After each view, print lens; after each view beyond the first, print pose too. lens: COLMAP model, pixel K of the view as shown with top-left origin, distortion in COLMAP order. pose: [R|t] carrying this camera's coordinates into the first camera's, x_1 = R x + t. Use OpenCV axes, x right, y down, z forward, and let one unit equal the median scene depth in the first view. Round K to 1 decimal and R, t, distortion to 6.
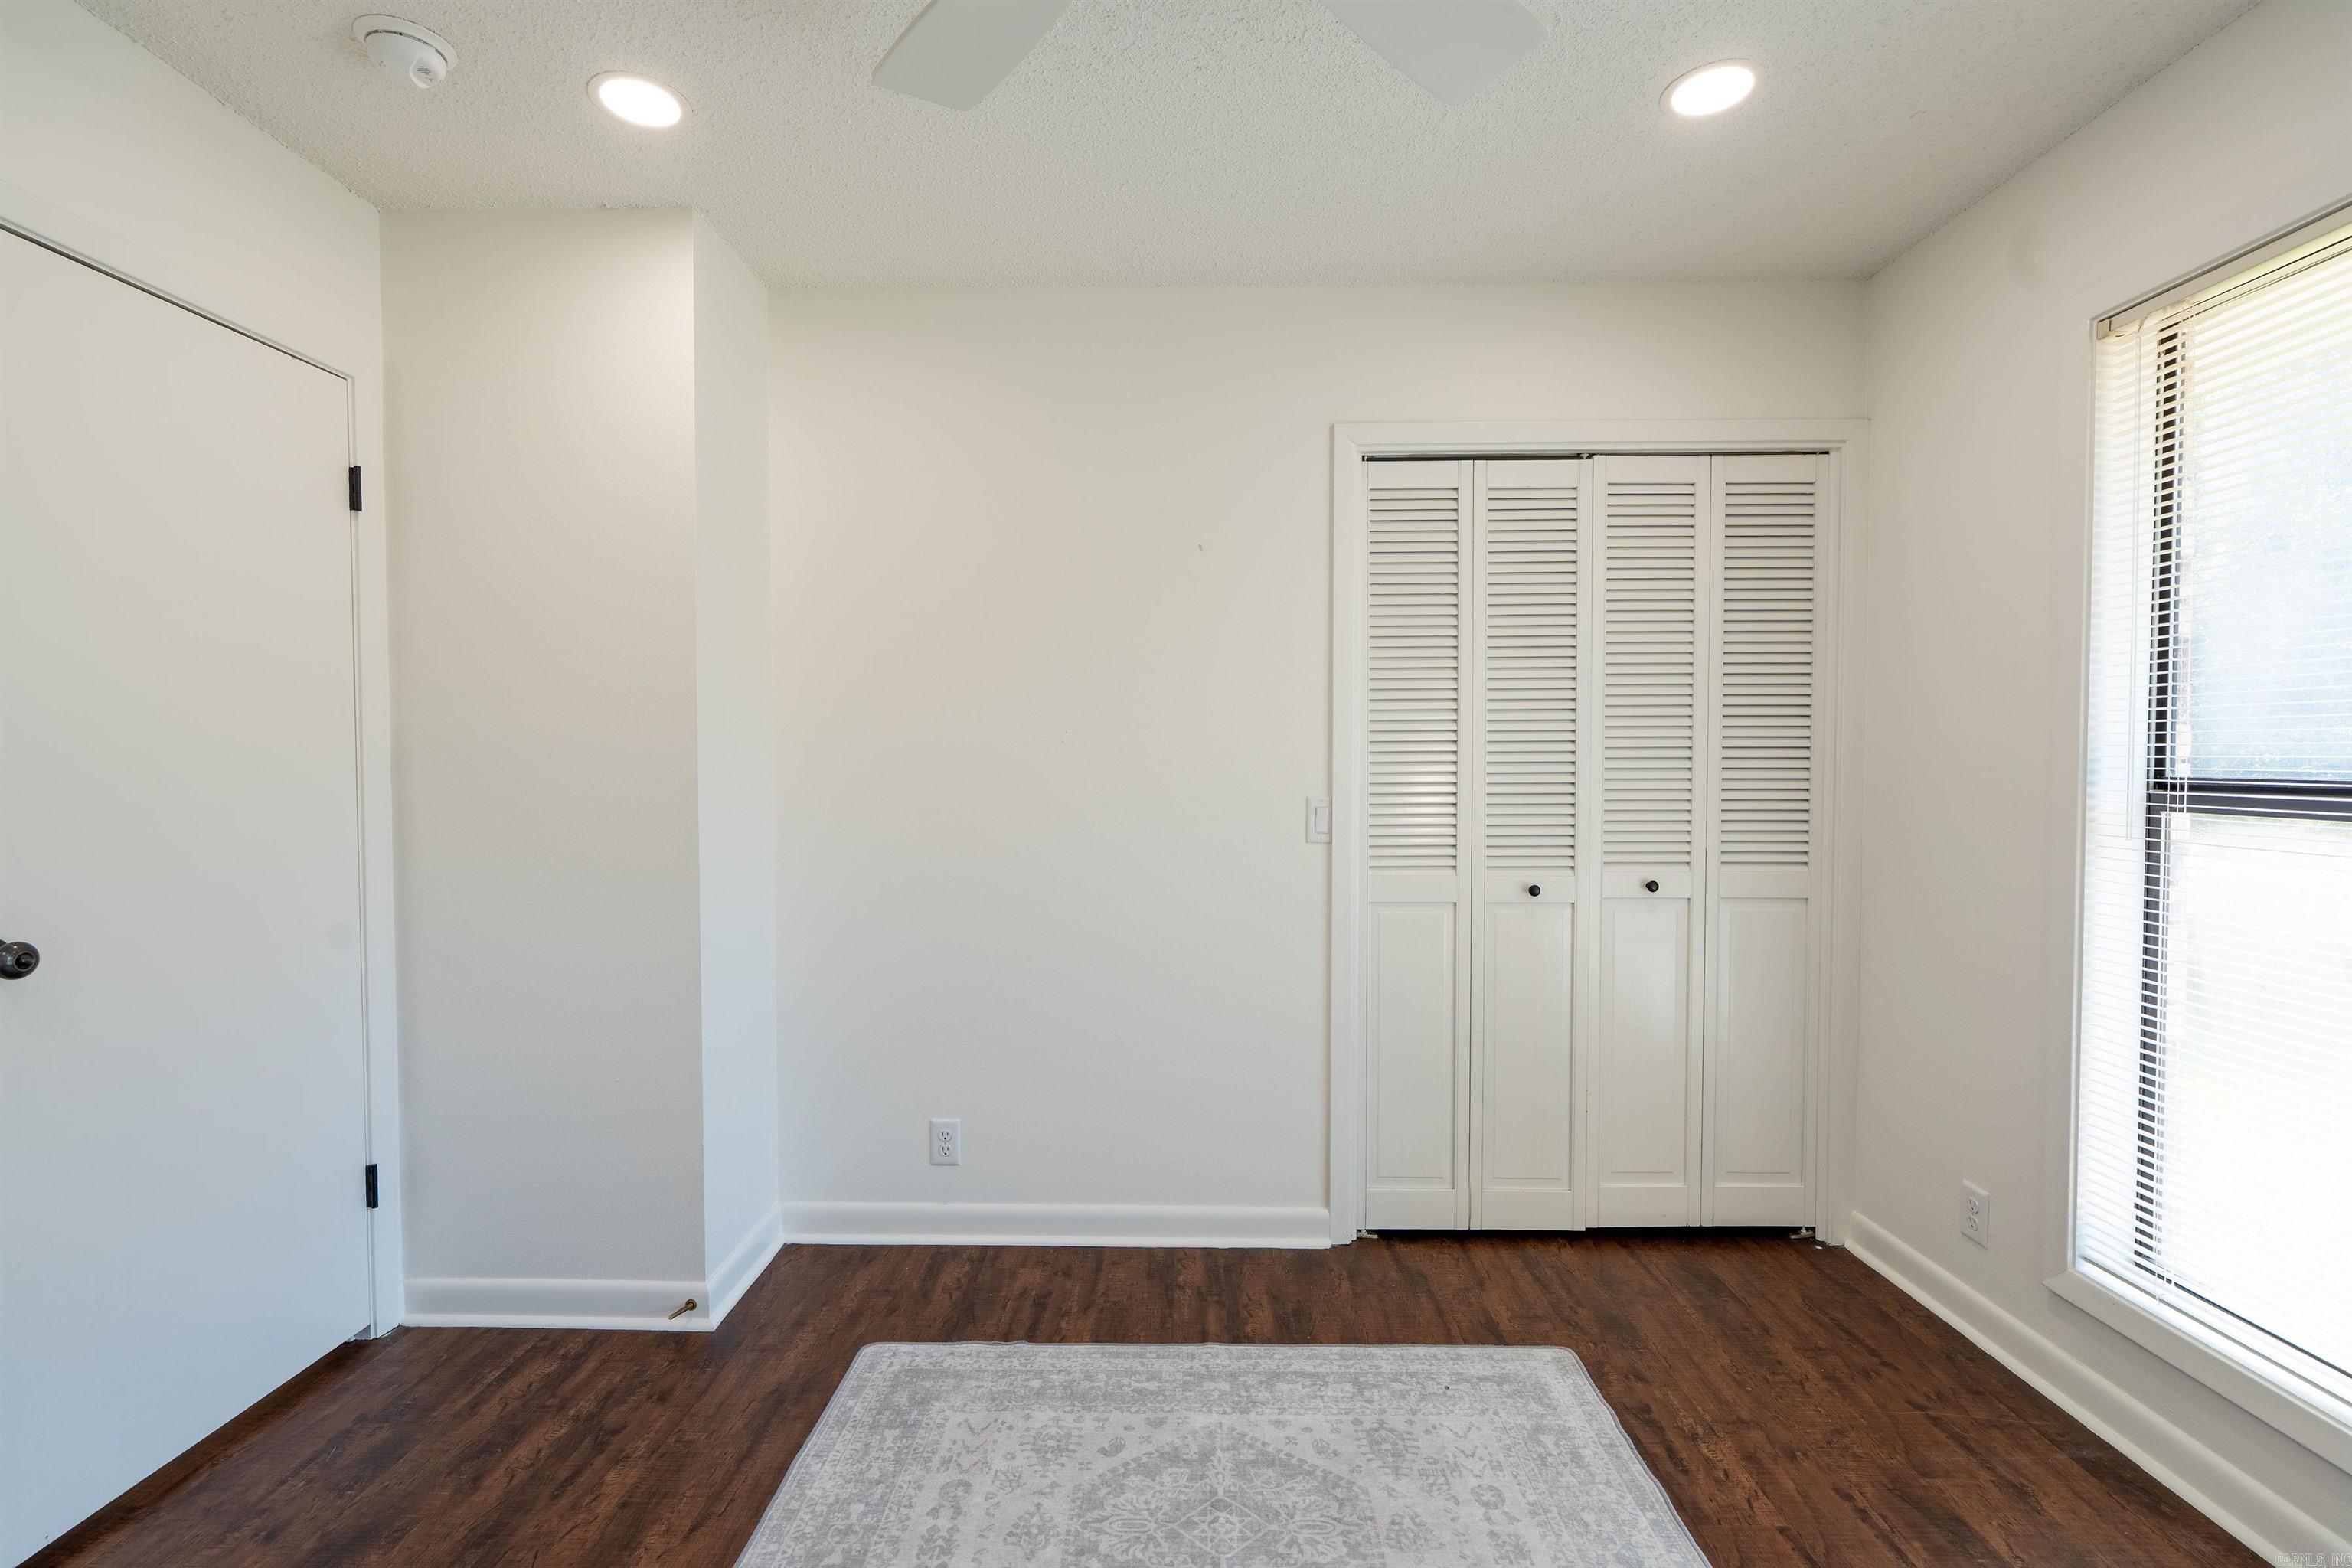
lens RADIAL K [[1049.7, 0, 1174.7], [0, 1049.7, 780.5], [0, 0, 1]] dist [-0.009260, 0.004096]
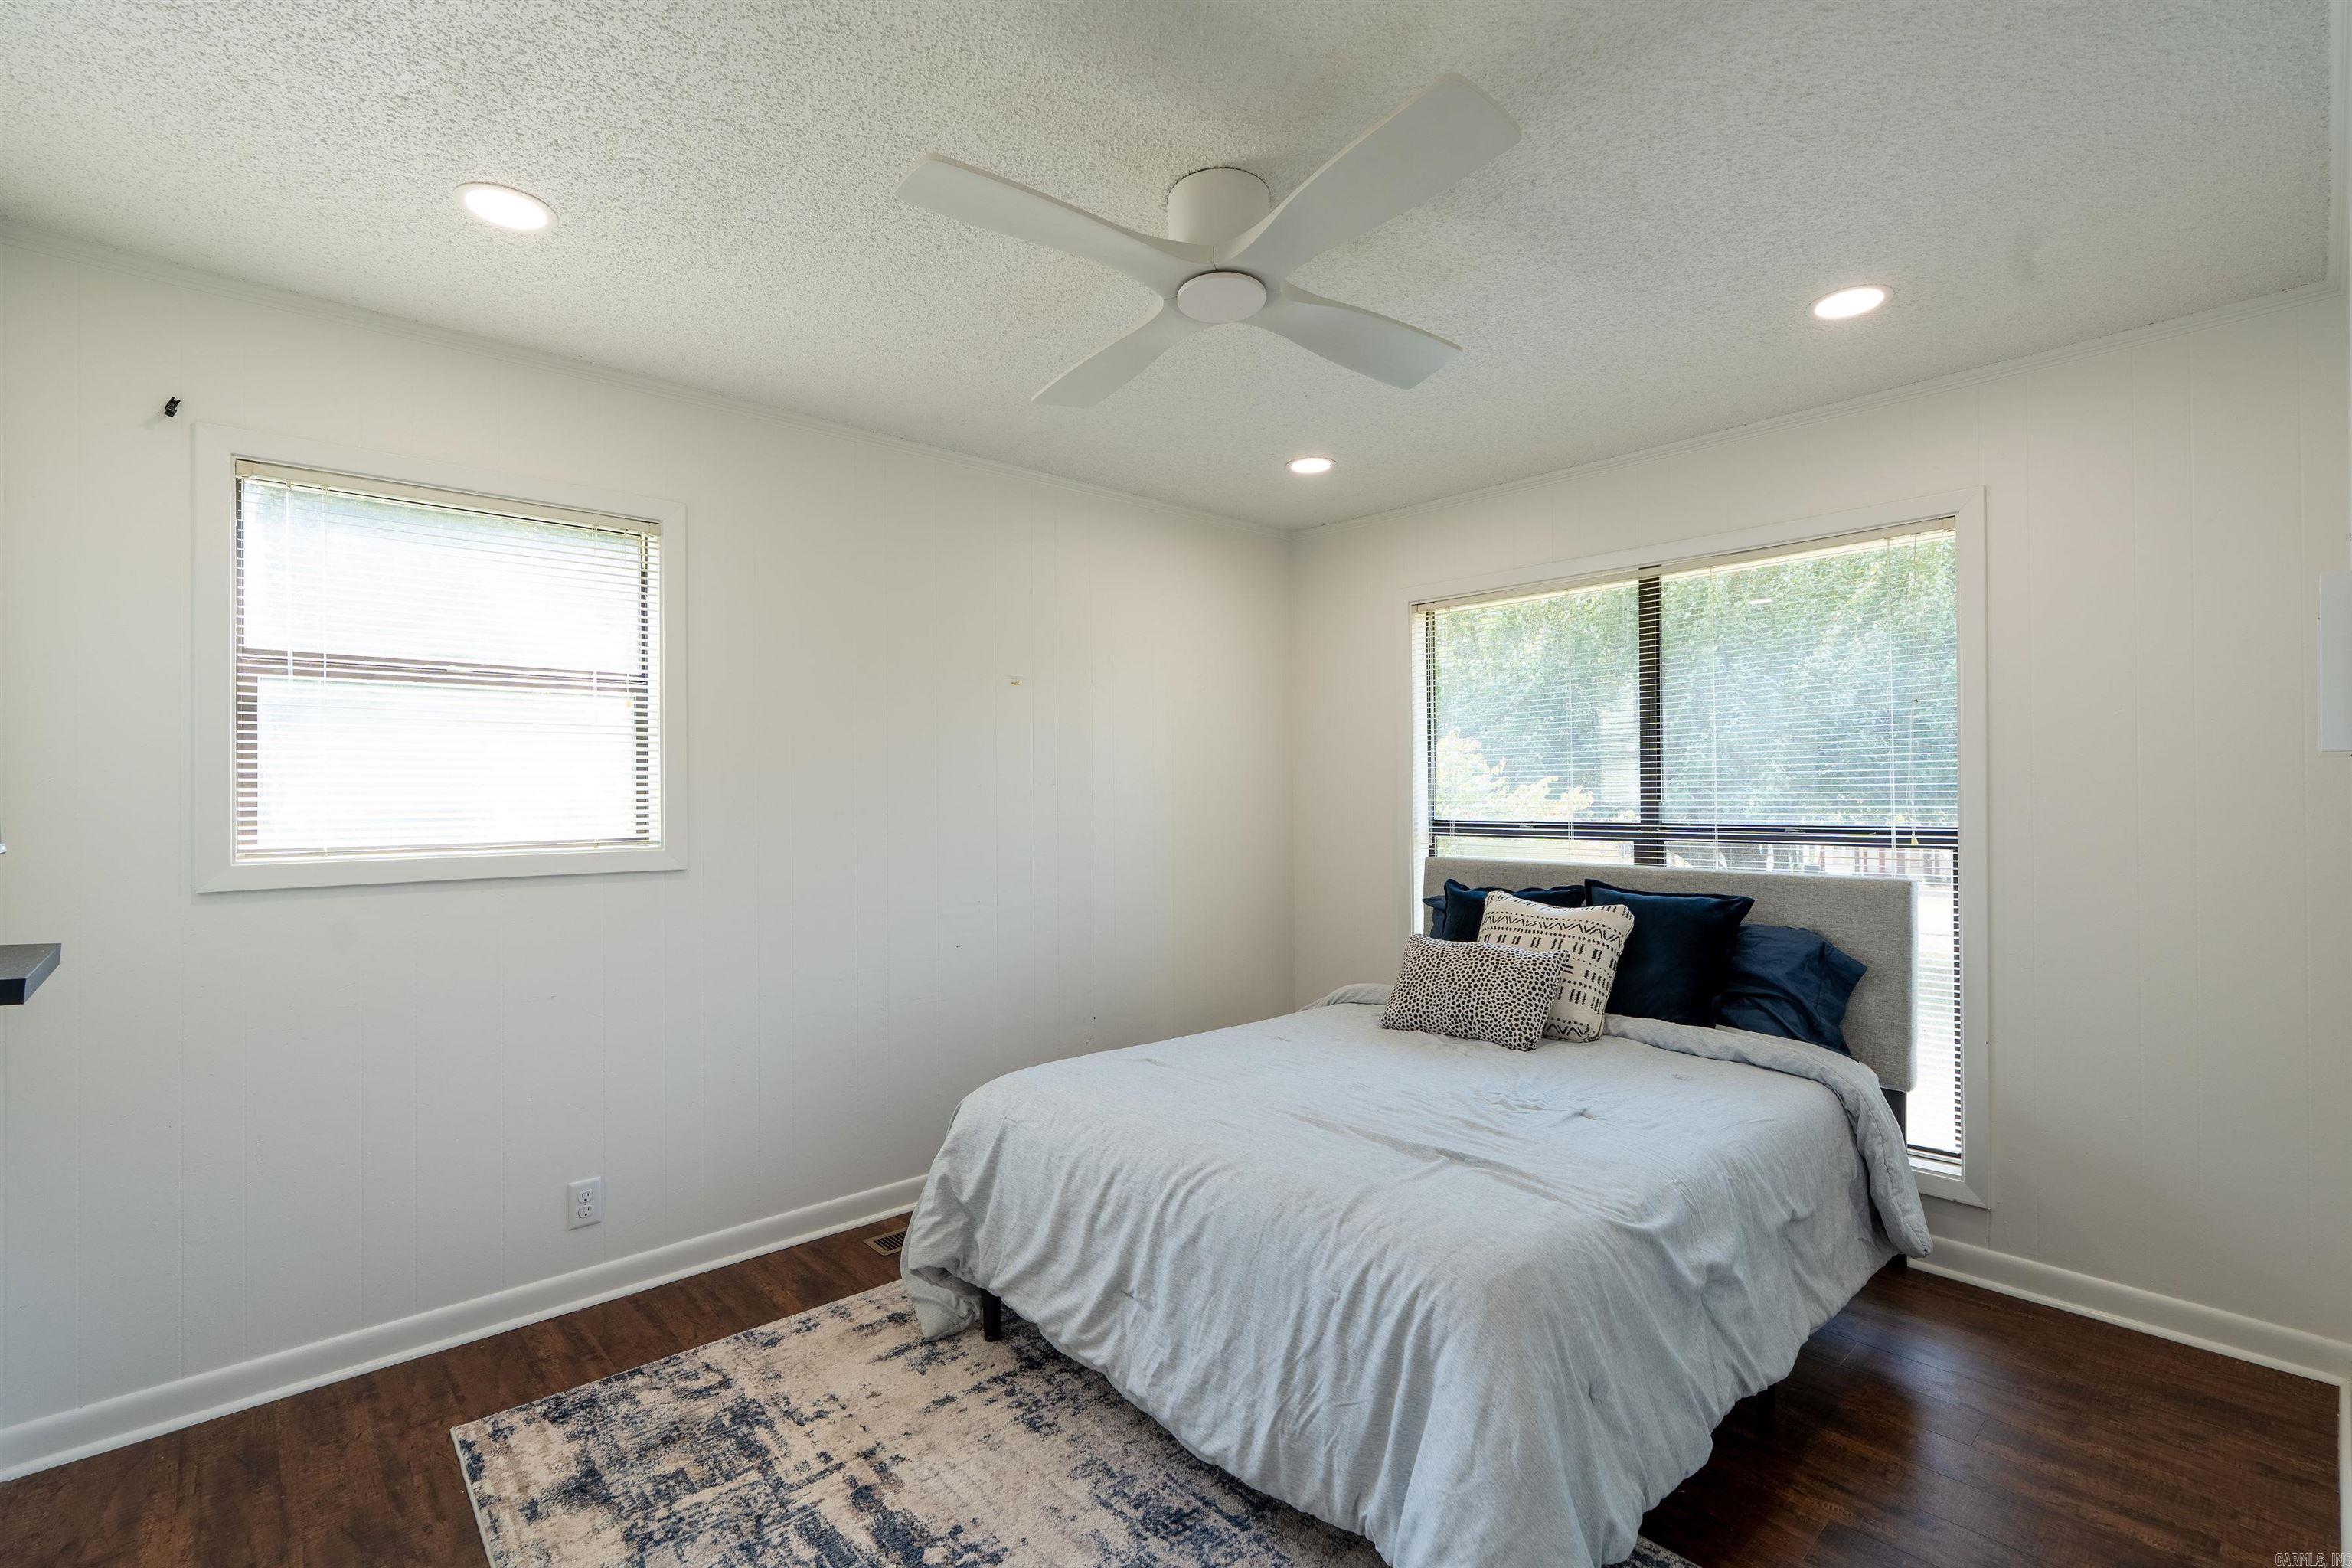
lens RADIAL K [[1049.7, 0, 1169.3], [0, 1049.7, 789.7], [0, 0, 1]] dist [-0.009260, 0.004096]
pose [[0.748353, -0.011279, 0.663205, -0.814276], [0.027131, 0.999539, -0.013616, -0.042506], [-0.662746, 0.028183, 0.748314, -0.243465]]
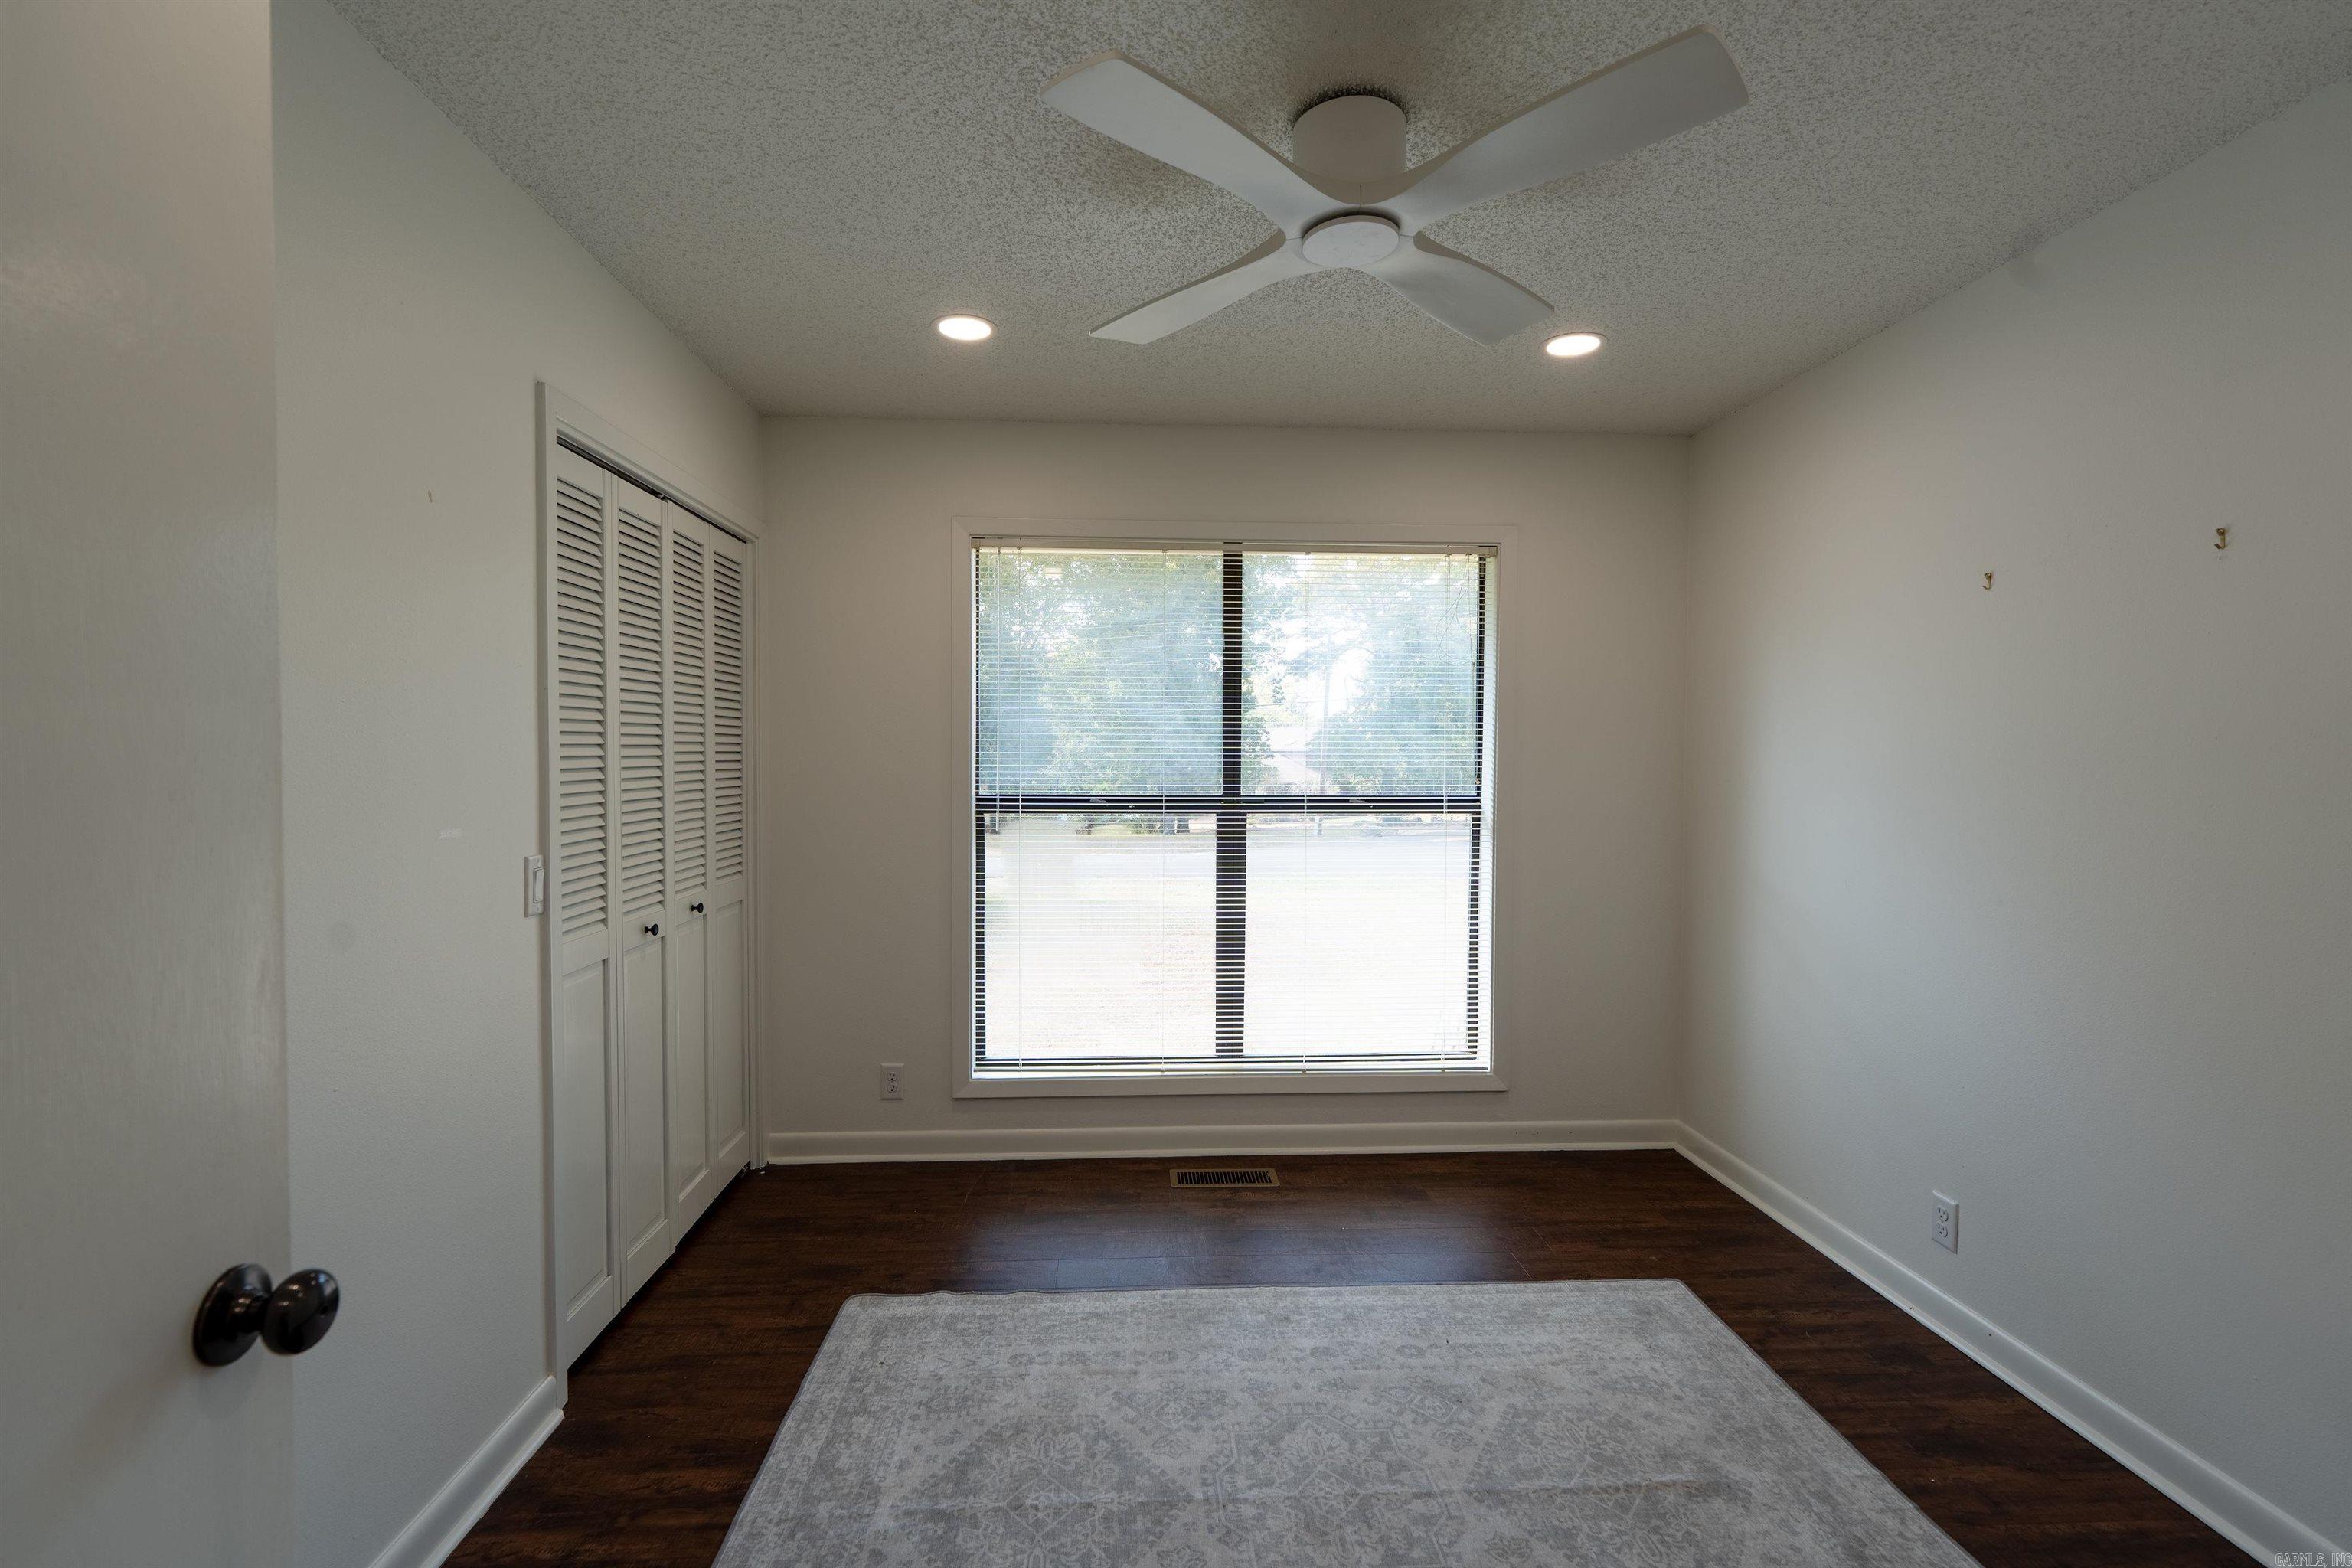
lens RADIAL K [[1049.7, 0, 1172.1], [0, 1049.7, 782.8], [0, 0, 1]] dist [-0.009260, 0.004096]
pose [[-0.066659, -0.031059, 0.997292, -0.823474], [0.016545, 0.999344, 0.032228, -0.069181], [-0.997639, 0.018648, -0.066101, 0.720338]]
